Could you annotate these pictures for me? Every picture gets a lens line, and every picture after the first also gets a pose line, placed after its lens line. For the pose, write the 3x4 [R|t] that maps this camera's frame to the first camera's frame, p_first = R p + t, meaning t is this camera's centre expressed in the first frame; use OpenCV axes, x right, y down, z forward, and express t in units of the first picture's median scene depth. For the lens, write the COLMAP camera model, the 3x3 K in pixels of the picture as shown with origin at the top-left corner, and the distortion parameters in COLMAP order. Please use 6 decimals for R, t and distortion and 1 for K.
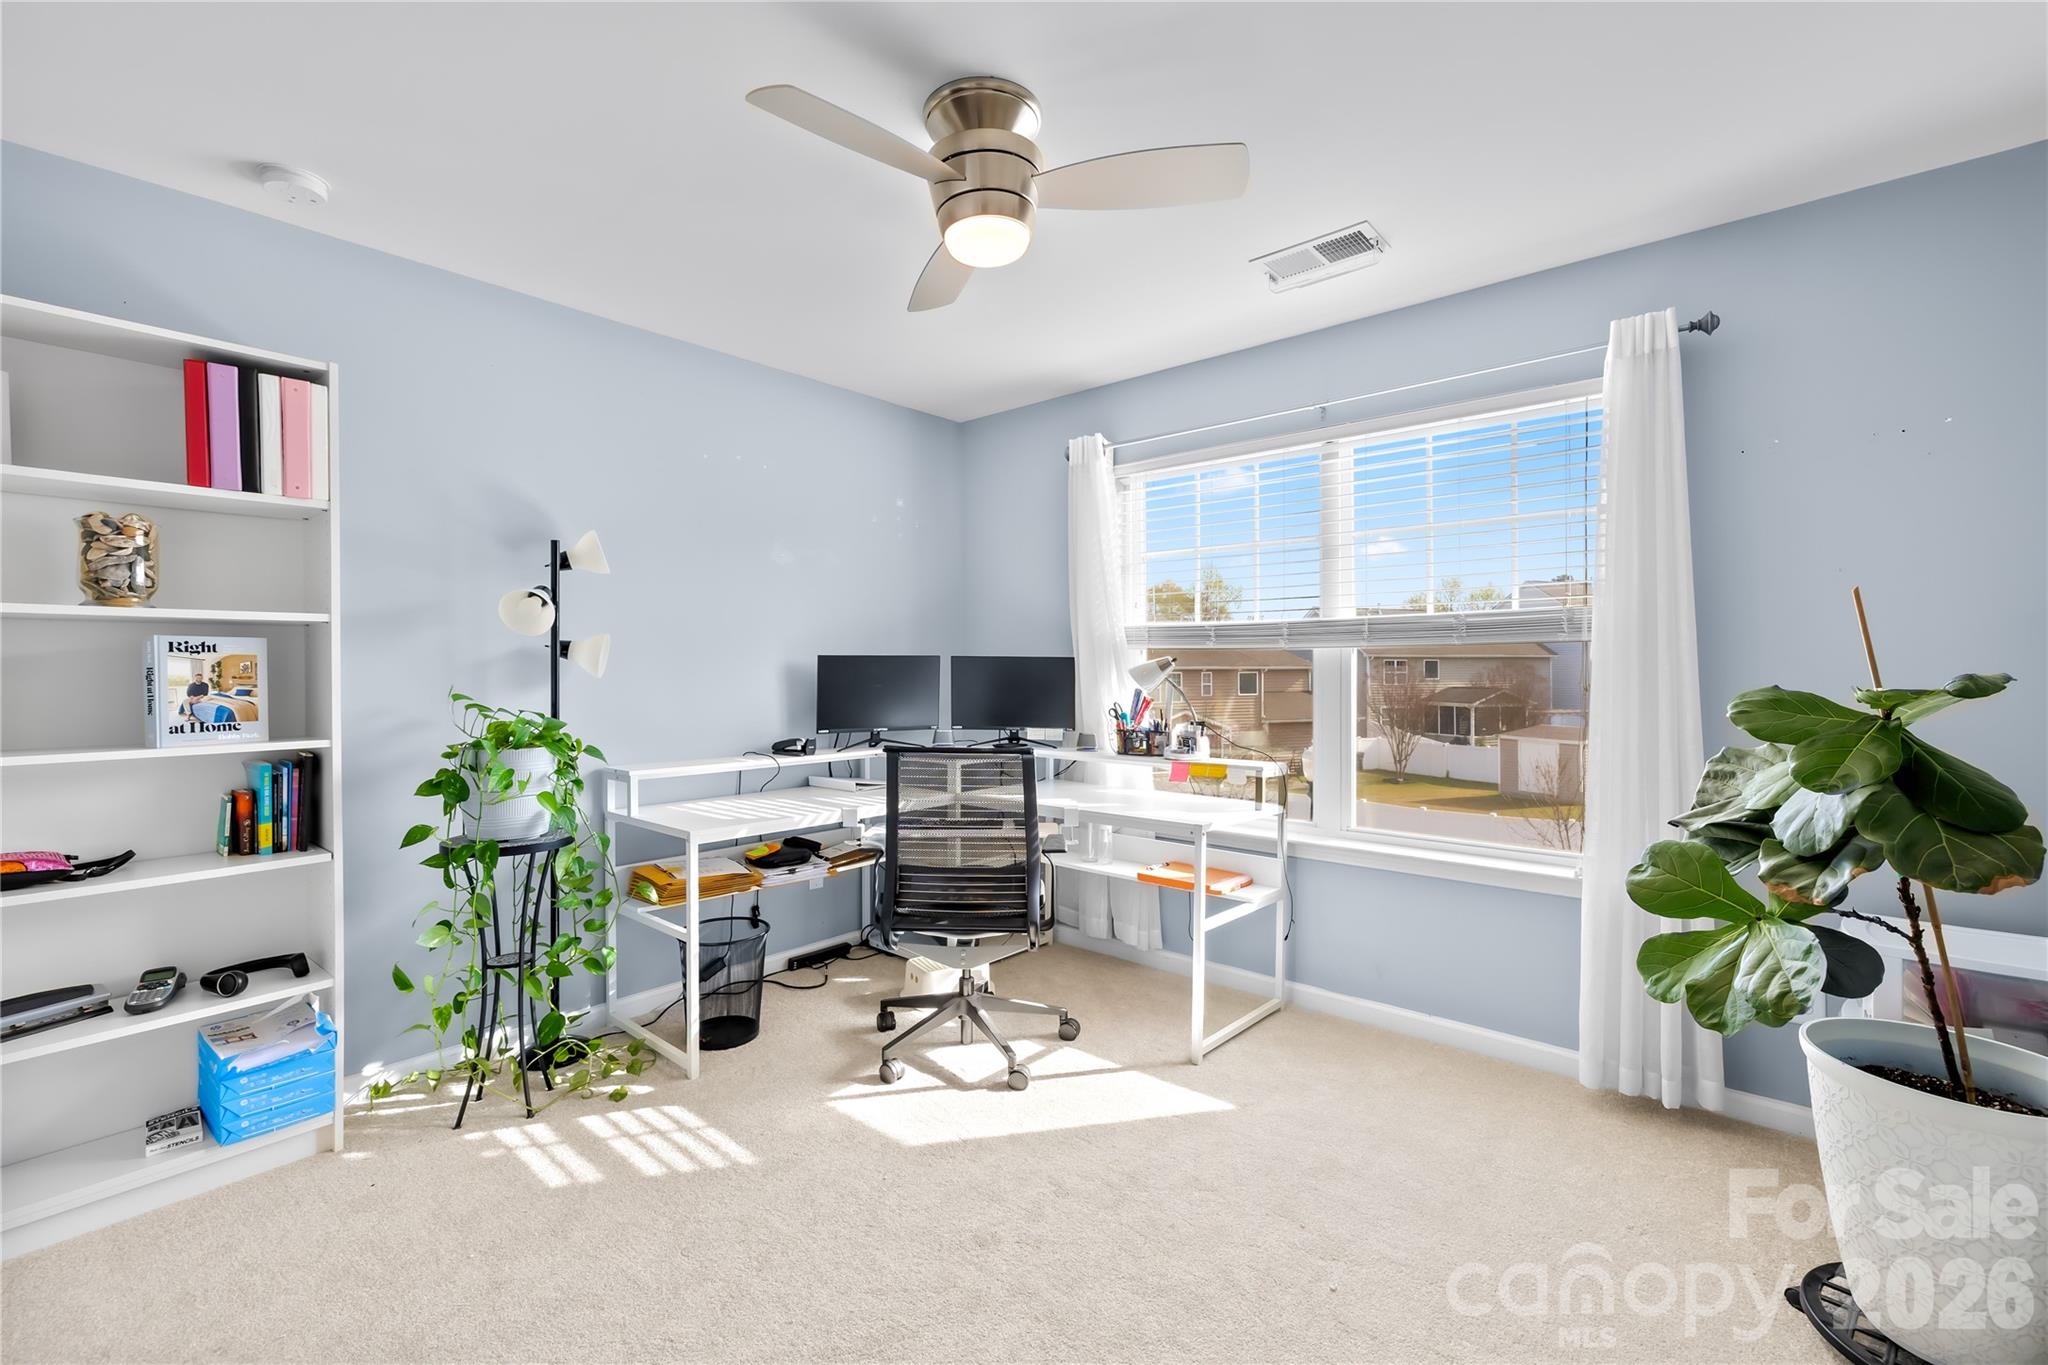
lens RADIAL K [[856.7, 0, 1004.9], [0, 856.7, 666.4], [0, 0, 1]] dist [0.001550, 0.000215]
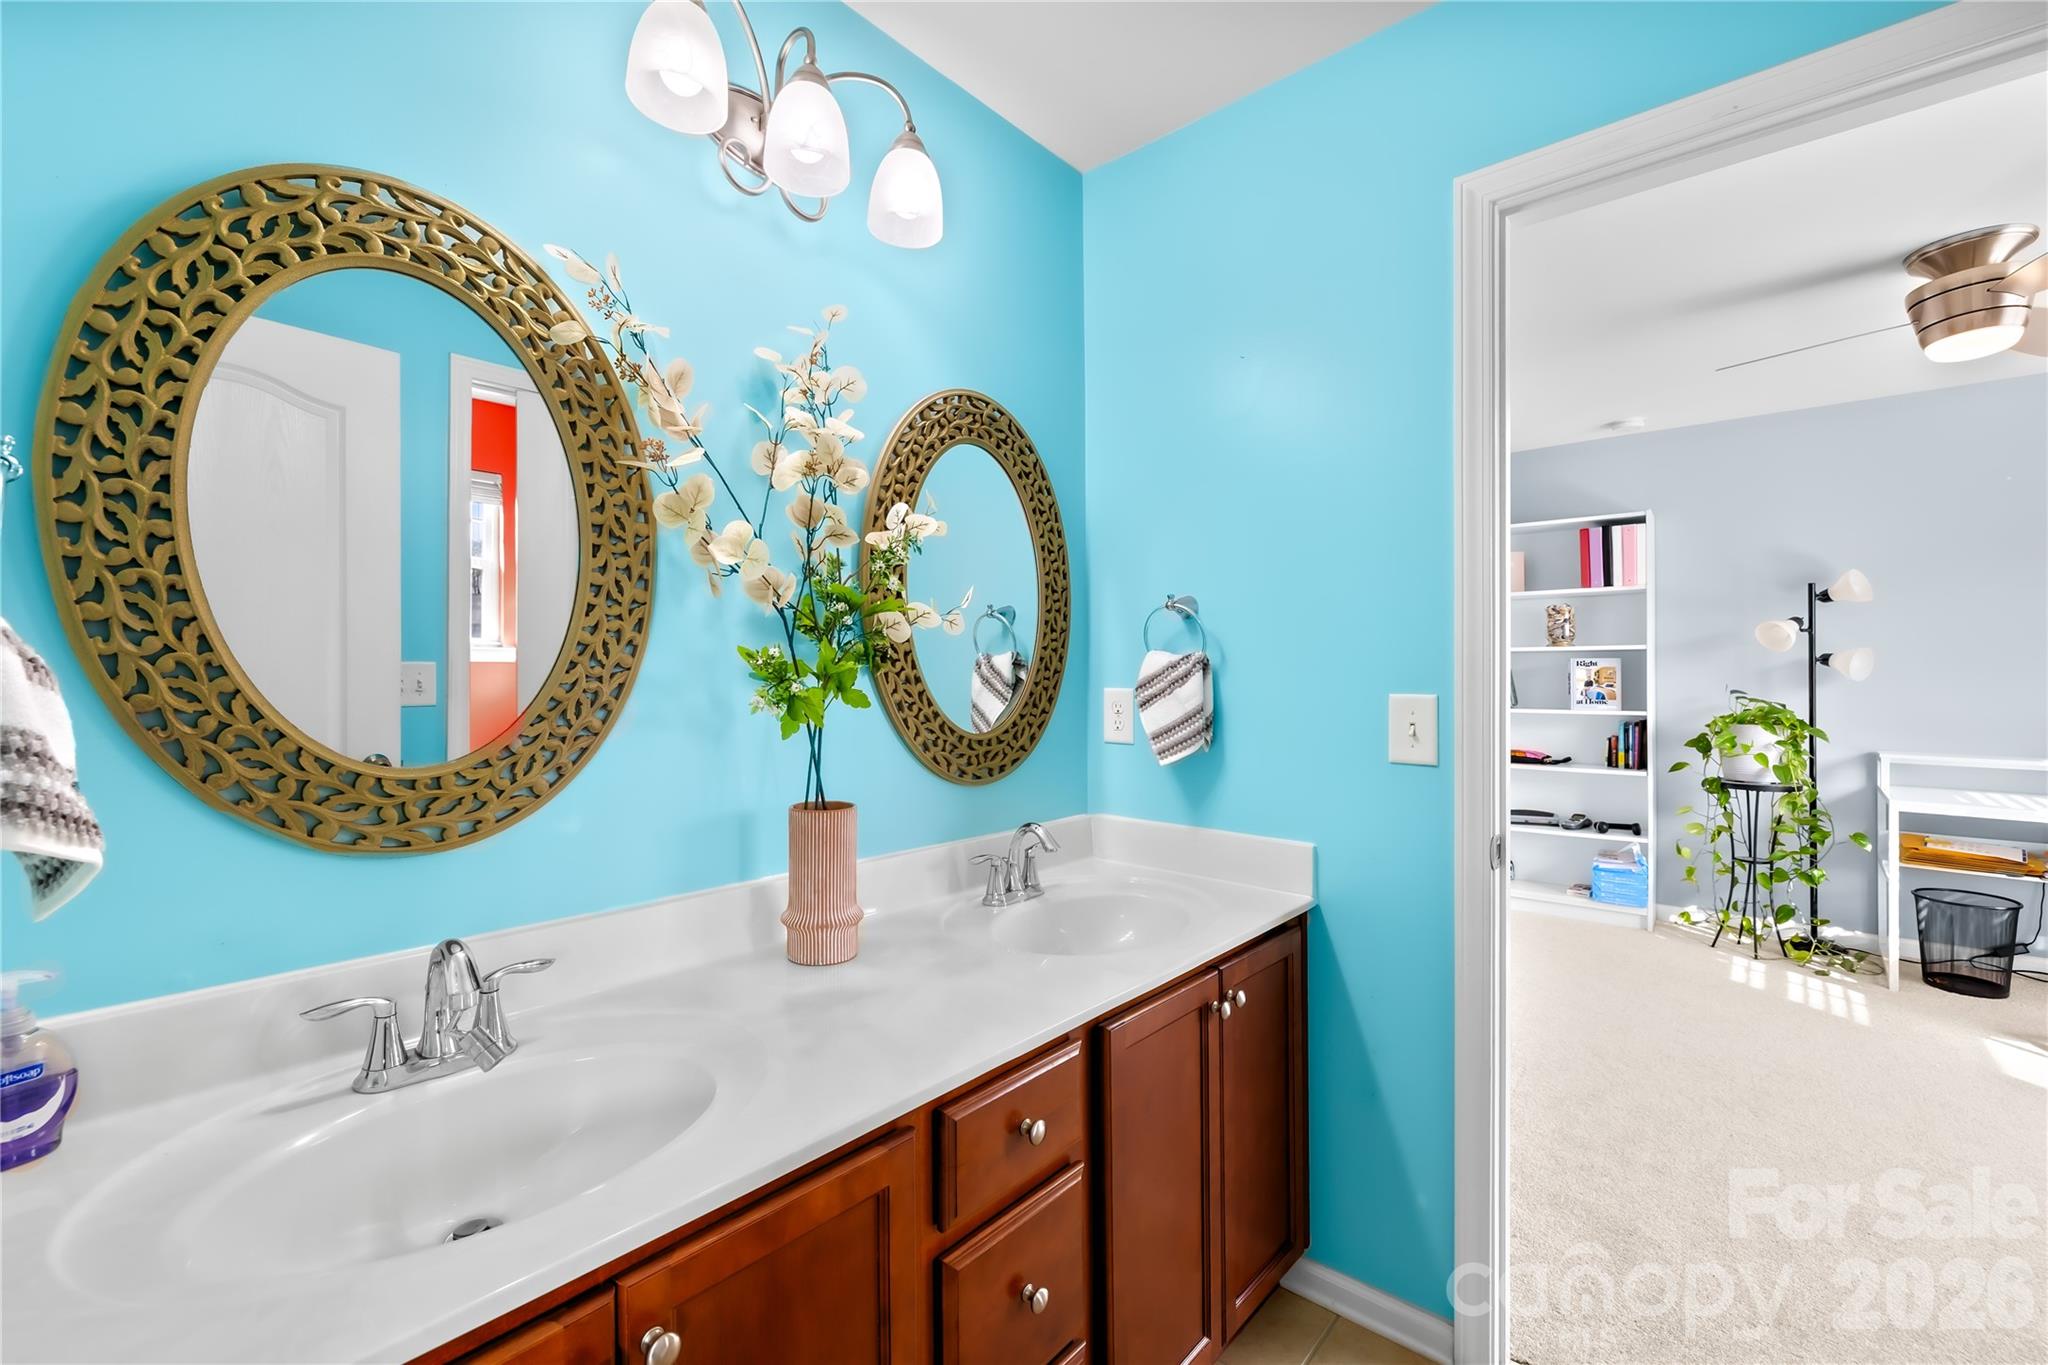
lens RADIAL K [[856.7, 0, 1004.9], [0, 856.7, 666.4], [0, 0, 1]] dist [0.001550, 0.000215]
pose [[0.006782, -0.002802, -0.999973, 1.084022], [0.004204, 0.999987, -0.002774, -0.014481], [0.999968, -0.004185, 0.006793, -0.418422]]
